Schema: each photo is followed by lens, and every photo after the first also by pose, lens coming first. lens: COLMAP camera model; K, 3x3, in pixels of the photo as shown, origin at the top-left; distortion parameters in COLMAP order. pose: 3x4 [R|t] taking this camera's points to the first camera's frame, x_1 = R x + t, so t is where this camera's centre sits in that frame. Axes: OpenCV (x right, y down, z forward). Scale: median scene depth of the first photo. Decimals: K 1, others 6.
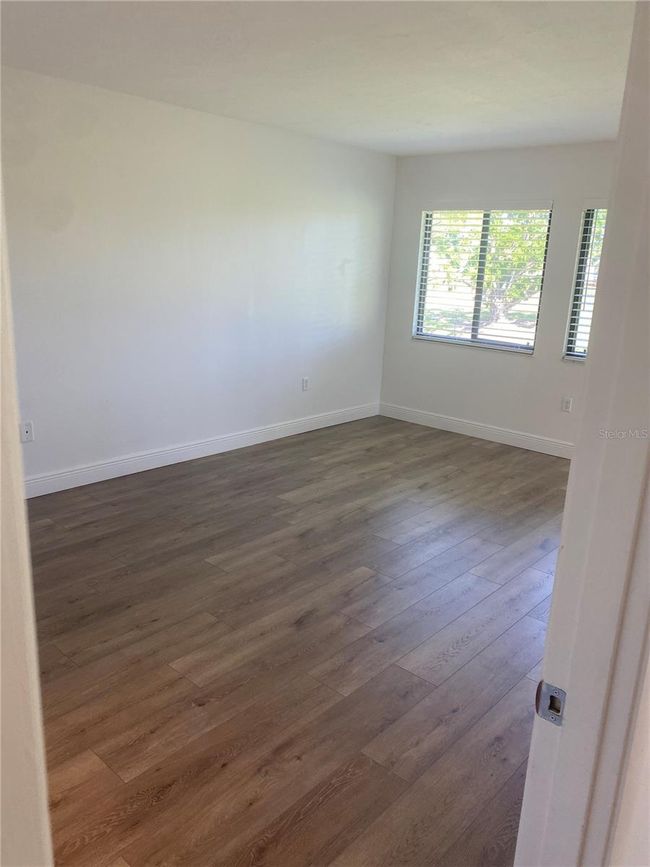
lens RADIAL K [[659.3, 0, 325.0], [0, 659.3, 433.5], [0, 0, 1]] dist [0.068188, -0.102693]
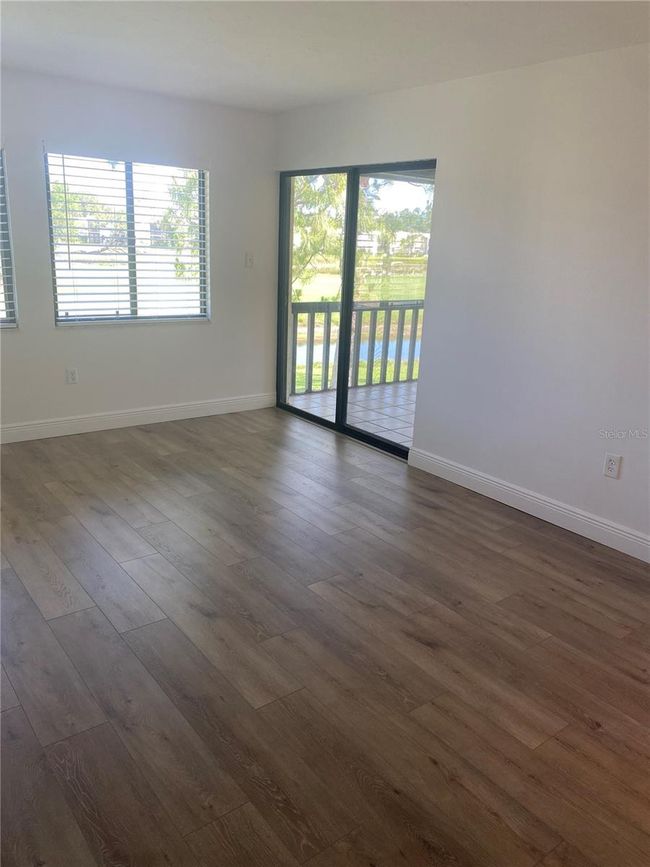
lens RADIAL K [[659.3, 0, 325.0], [0, 659.3, 433.5], [0, 0, 1]] dist [0.068188, -0.102693]
pose [[0.175431, -0.312791, 0.933480, -0.689475], [0.218449, 0.936916, 0.272888, -0.221014], [-0.959950, 0.156045, 0.232694, 0.742763]]
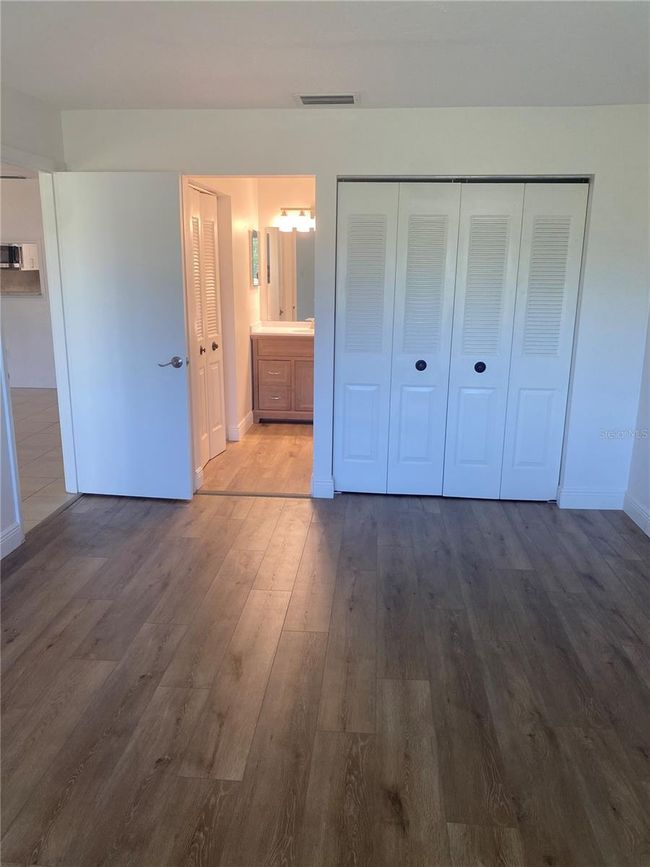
lens RADIAL K [[659.3, 0, 325.0], [0, 659.3, 433.5], [0, 0, 1]] dist [0.068188, -0.102693]
pose [[-0.794881, 0.105051, -0.597602, 0.324595], [-0.199155, 0.885164, 0.420502, -0.345331], [0.573150, 0.453265, -0.682679, 1.314479]]
